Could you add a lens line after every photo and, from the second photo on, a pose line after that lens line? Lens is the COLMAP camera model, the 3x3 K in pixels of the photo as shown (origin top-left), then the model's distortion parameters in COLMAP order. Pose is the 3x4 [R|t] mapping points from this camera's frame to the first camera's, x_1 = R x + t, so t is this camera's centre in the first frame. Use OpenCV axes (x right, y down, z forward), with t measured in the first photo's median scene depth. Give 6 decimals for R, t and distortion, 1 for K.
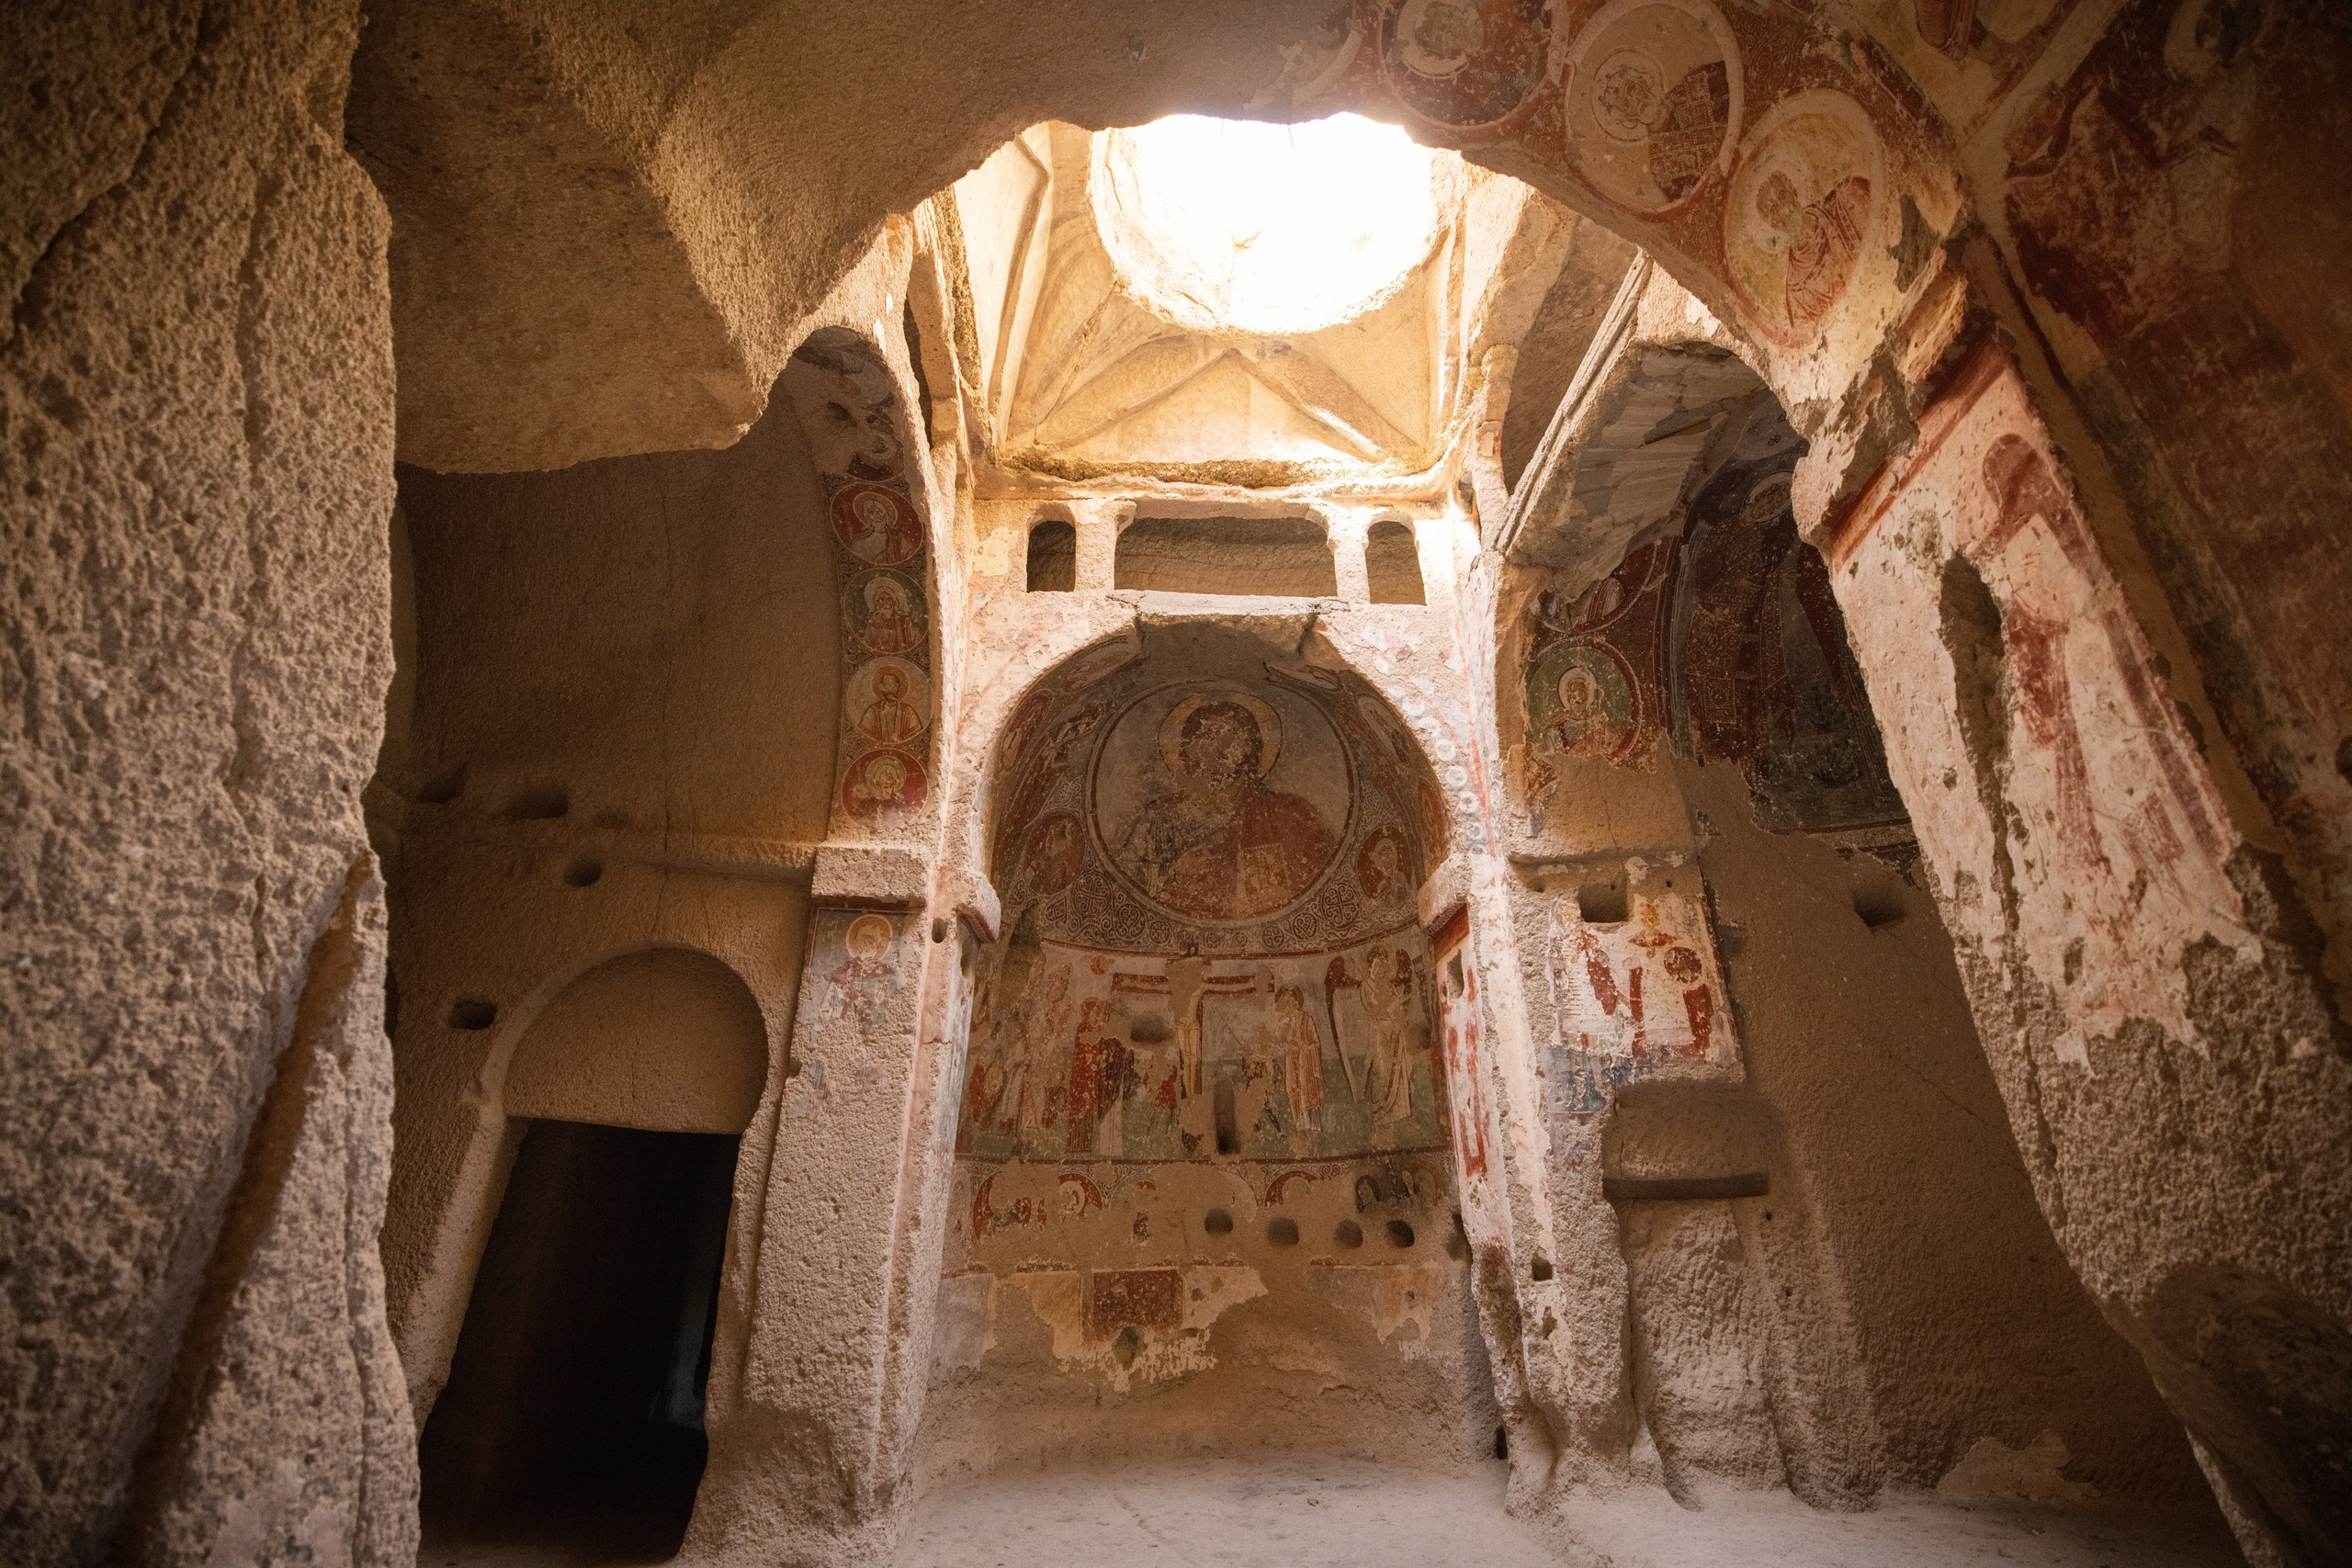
lens RADIAL K [[1006.6, 0, 1178.0], [0, 1006.6, 775.8], [0, 0, 1]] dist [-0.047555, 0.017207]
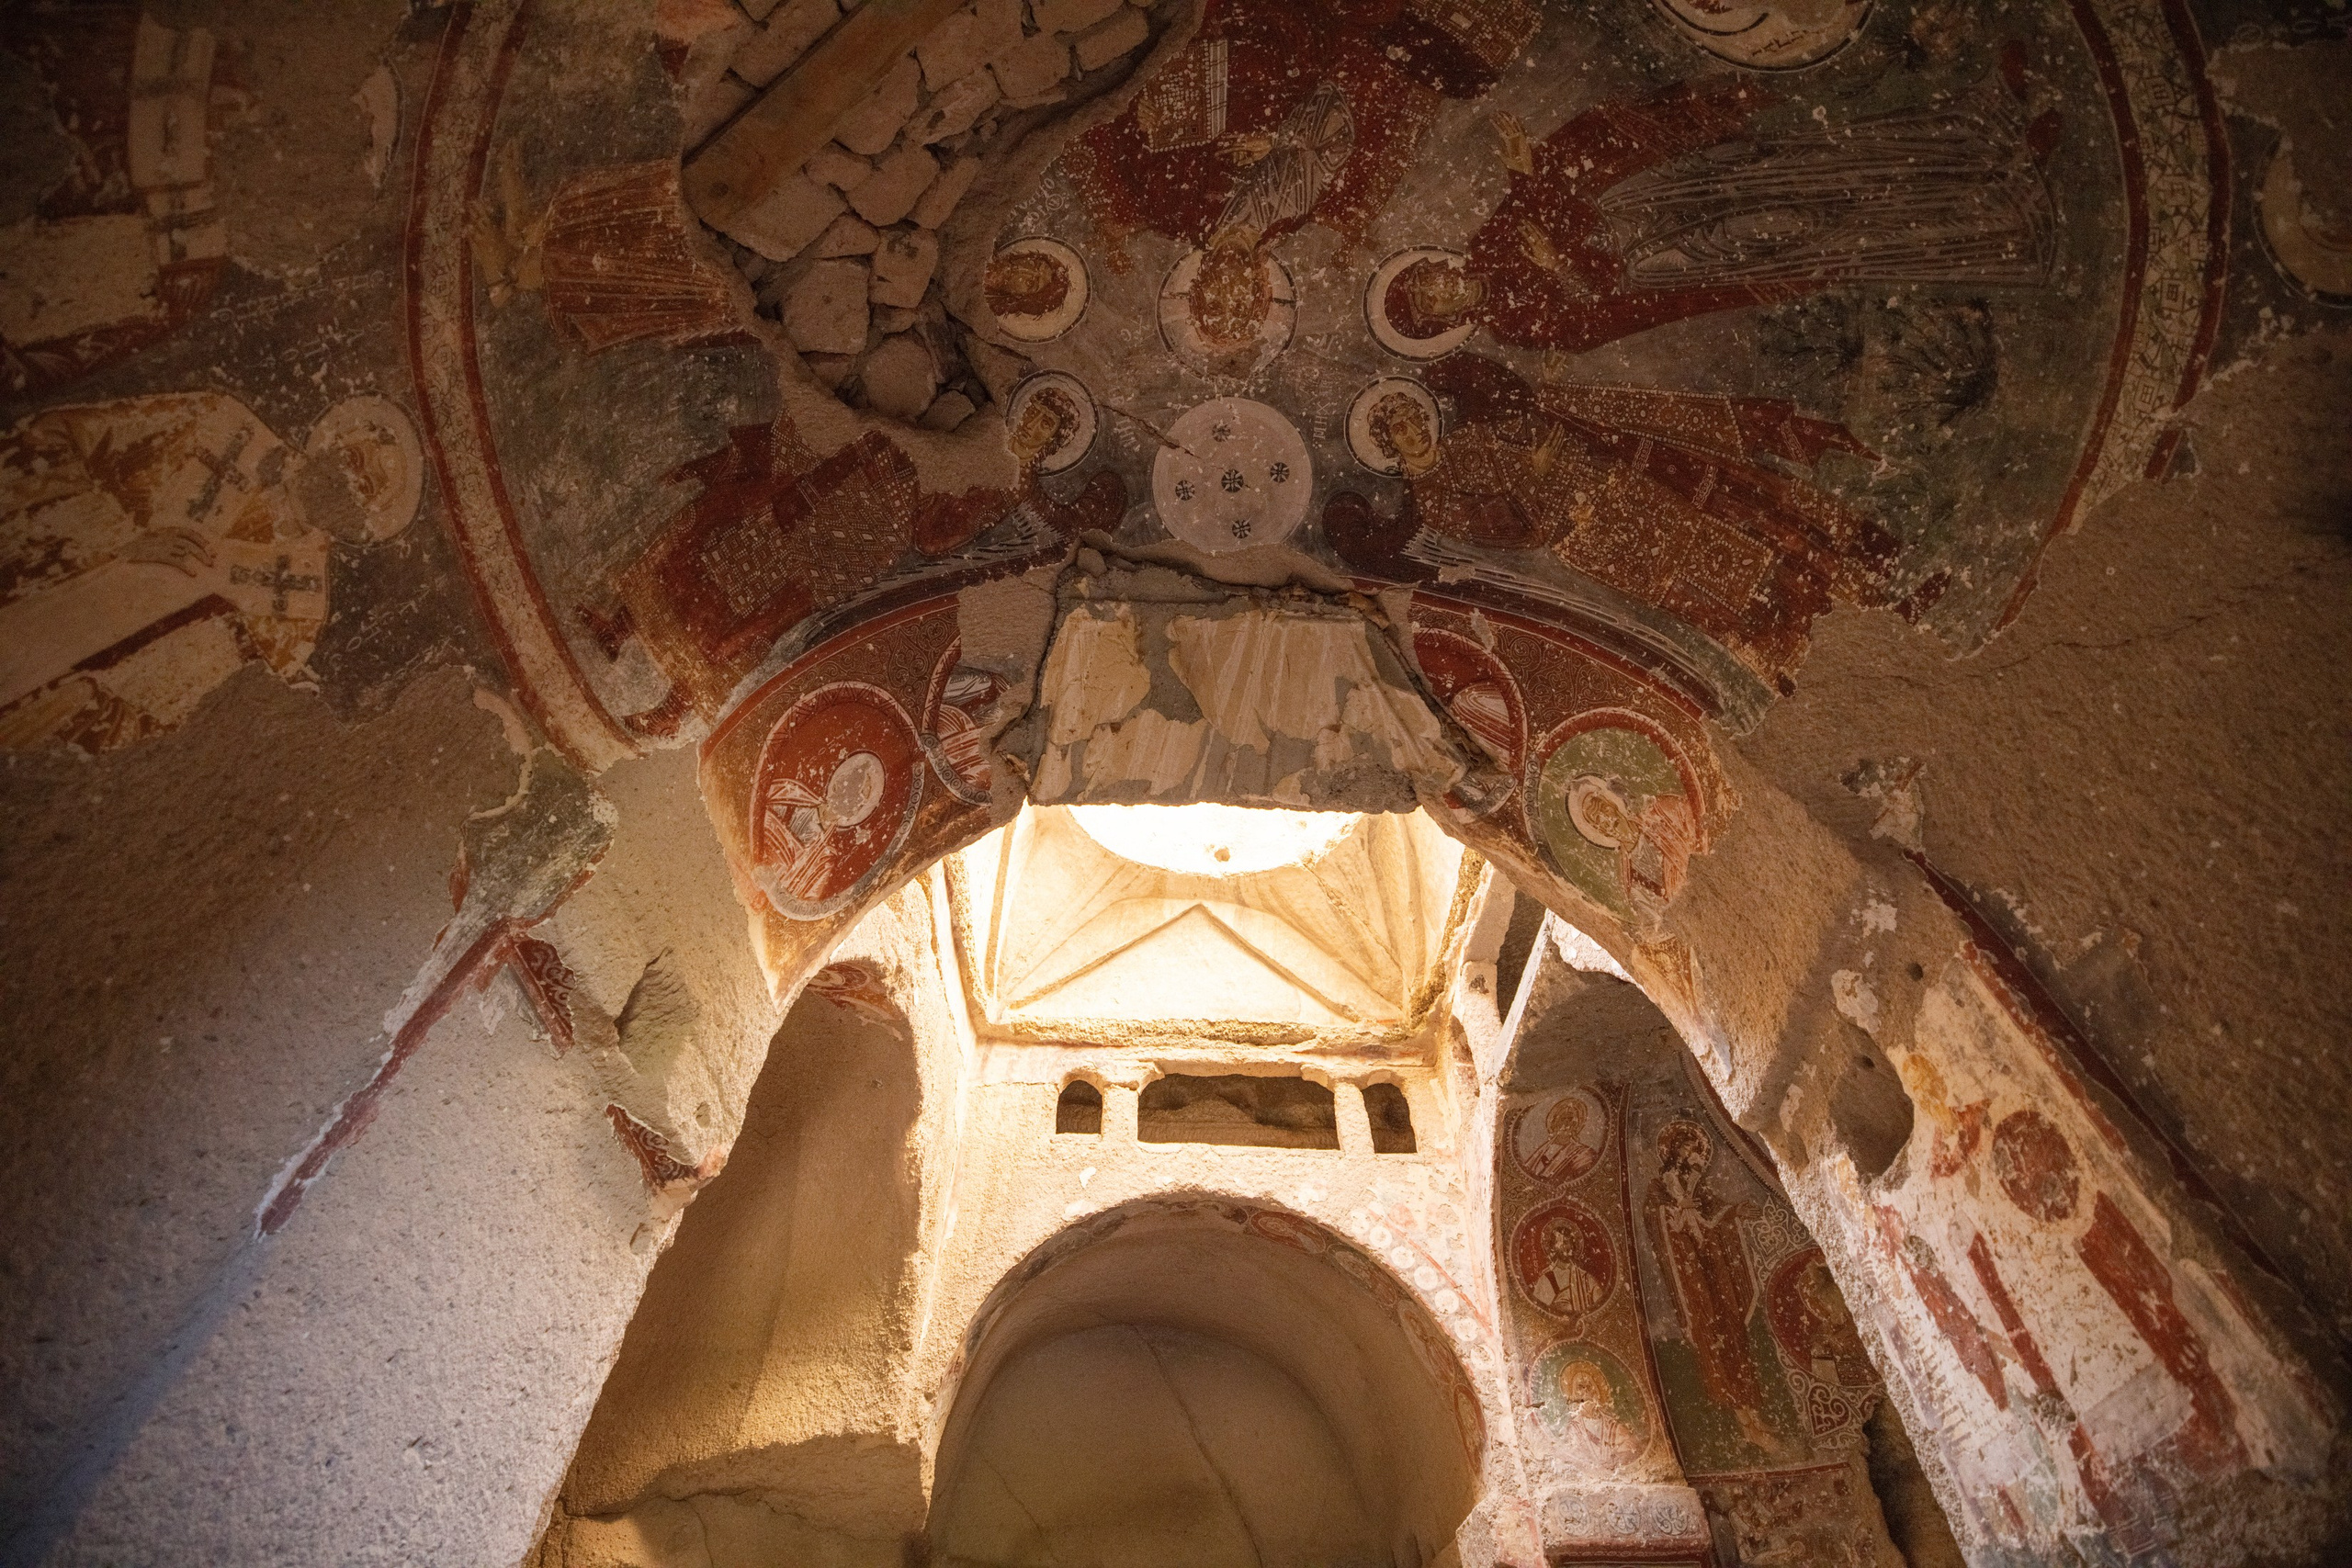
lens RADIAL K [[1006.6, 0, 1176.8], [0, 1006.6, 776.4], [0, 0, 1]] dist [-0.047555, 0.017207]
pose [[-0.023175, -0.782282, -0.622493, 0.768049], [0.400641, 0.563207, -0.722693, 0.220084], [0.915942, -0.266144, 0.300362, 0.591368]]
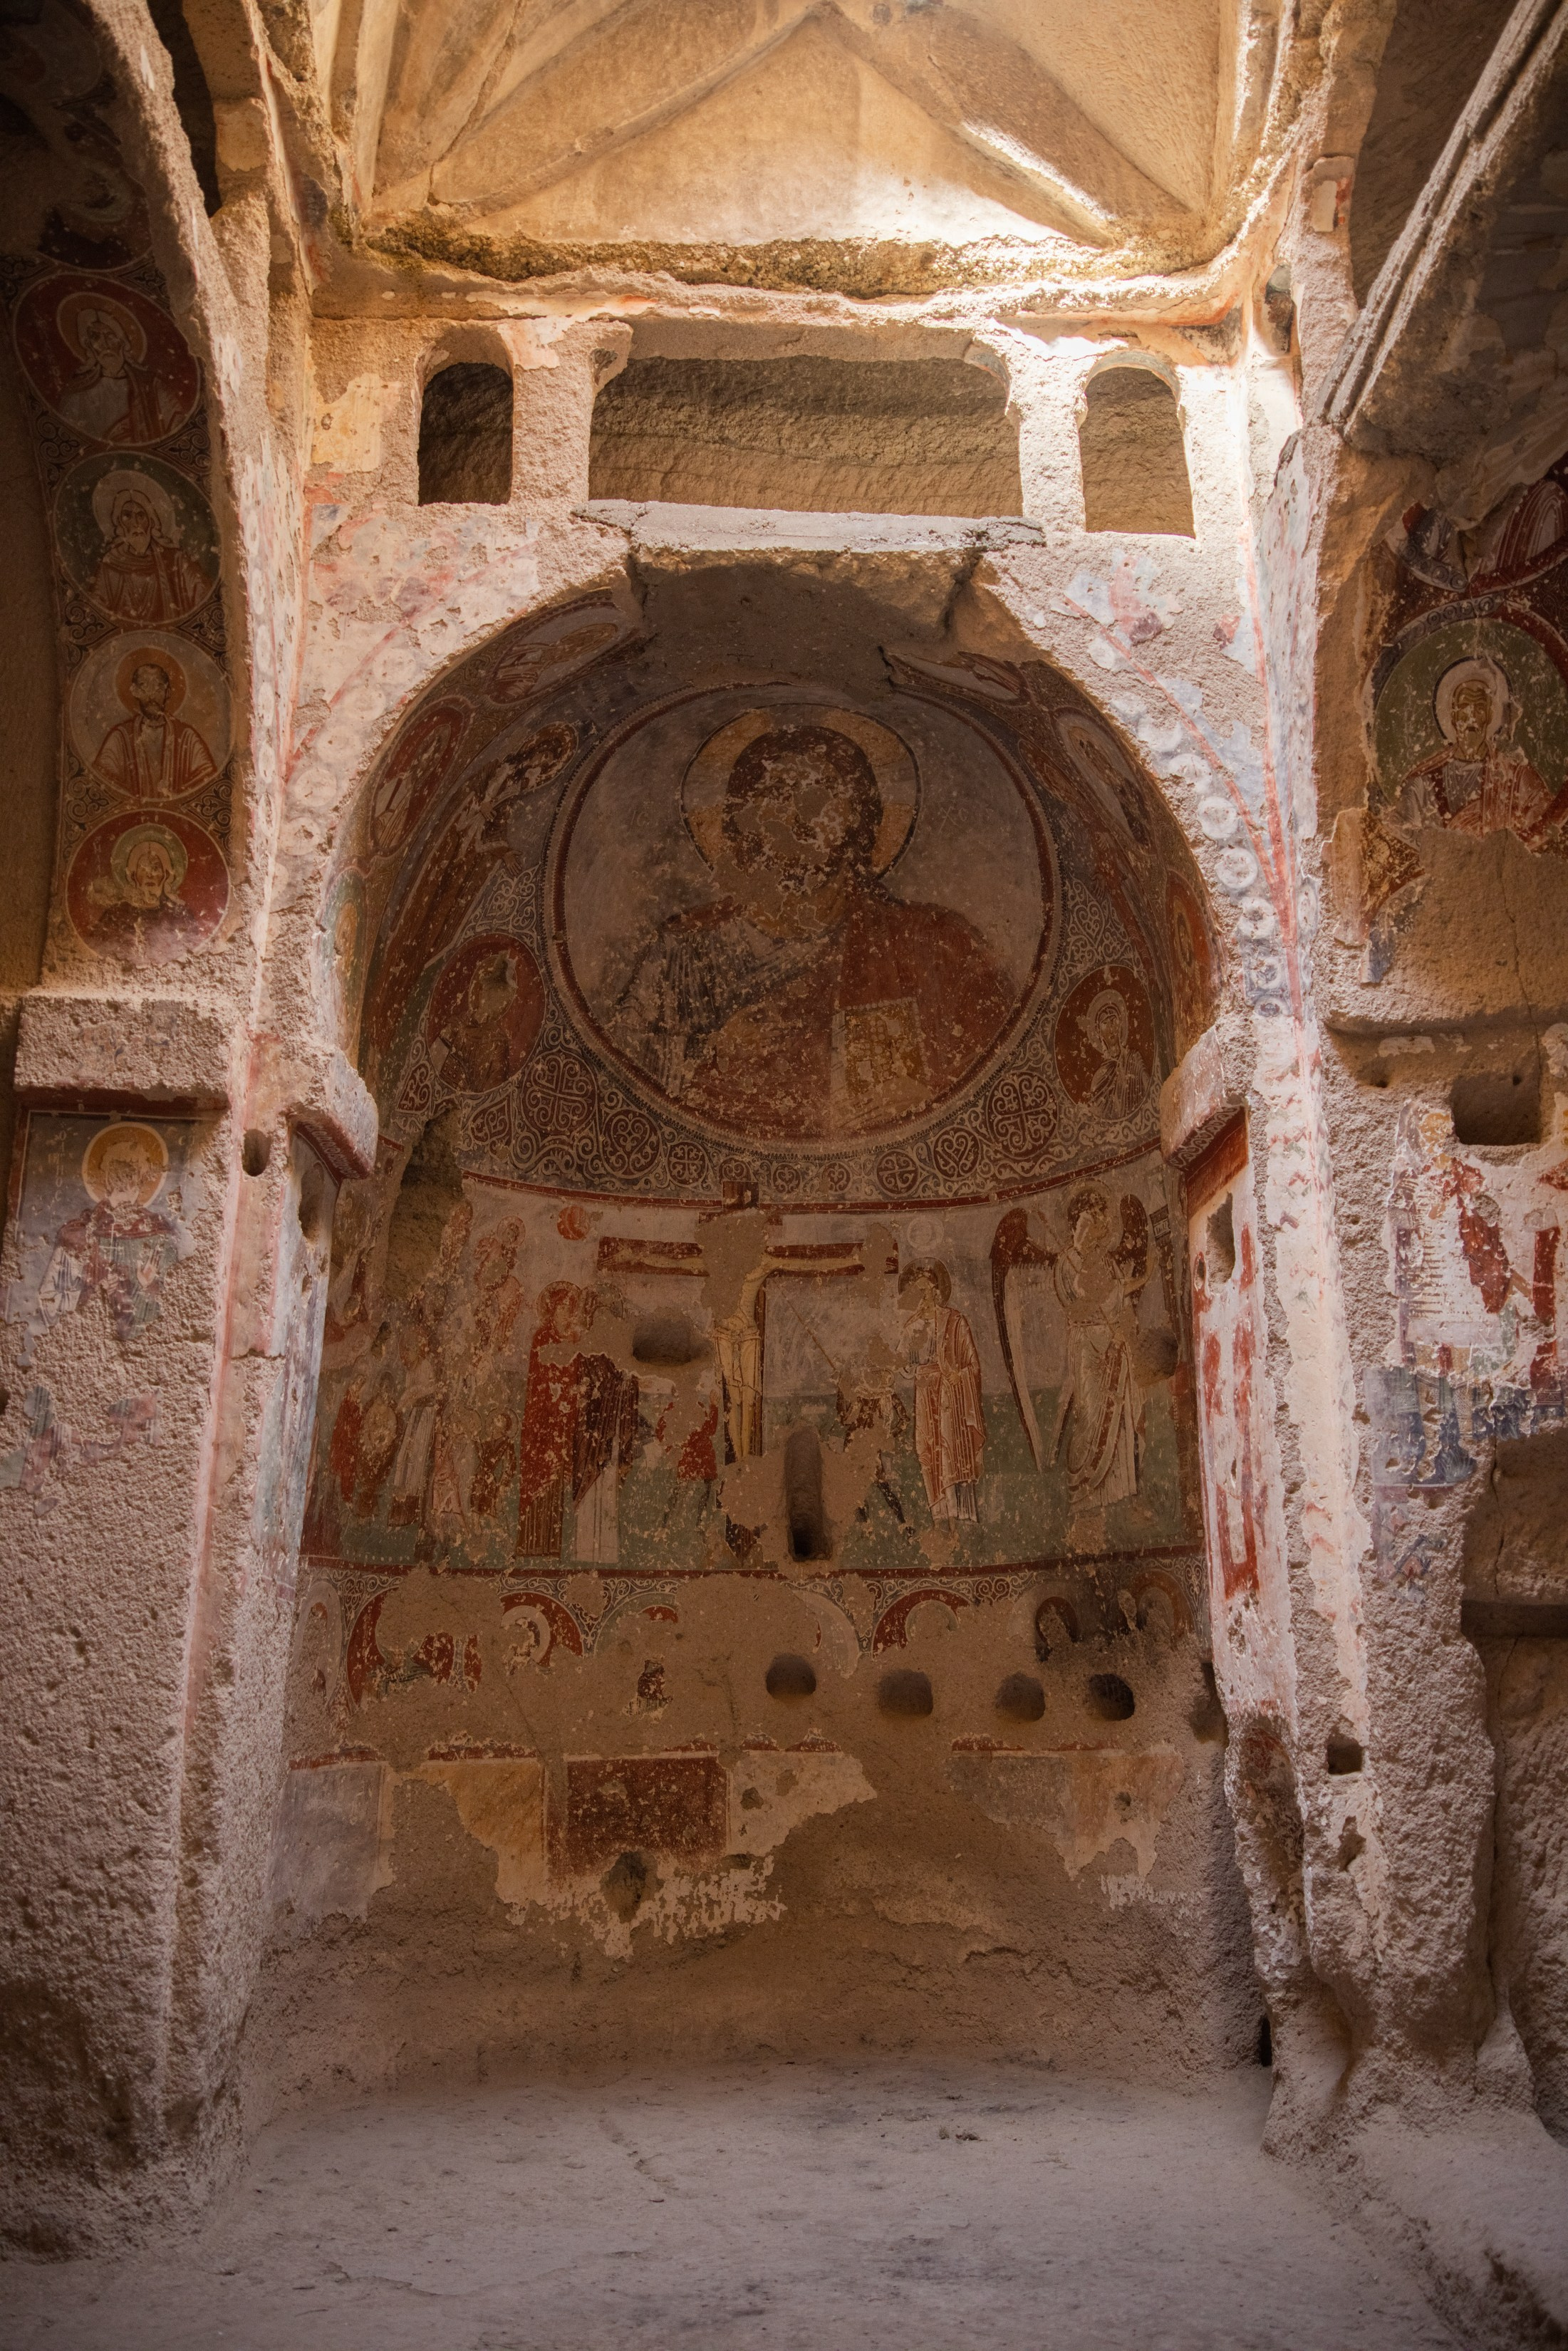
lens RADIAL K [[1872.9, 0, 772.9], [0, 1872.9, 1173.2], [0, 0, 1]] dist [-0.108991, 0.118294]
pose [[0.999974, 0.003817, 0.006103, 0.029250], [-0.004698, 0.988432, 0.151595, 0.012251], [-0.005454, -0.151620, 0.988424, 0.014786]]
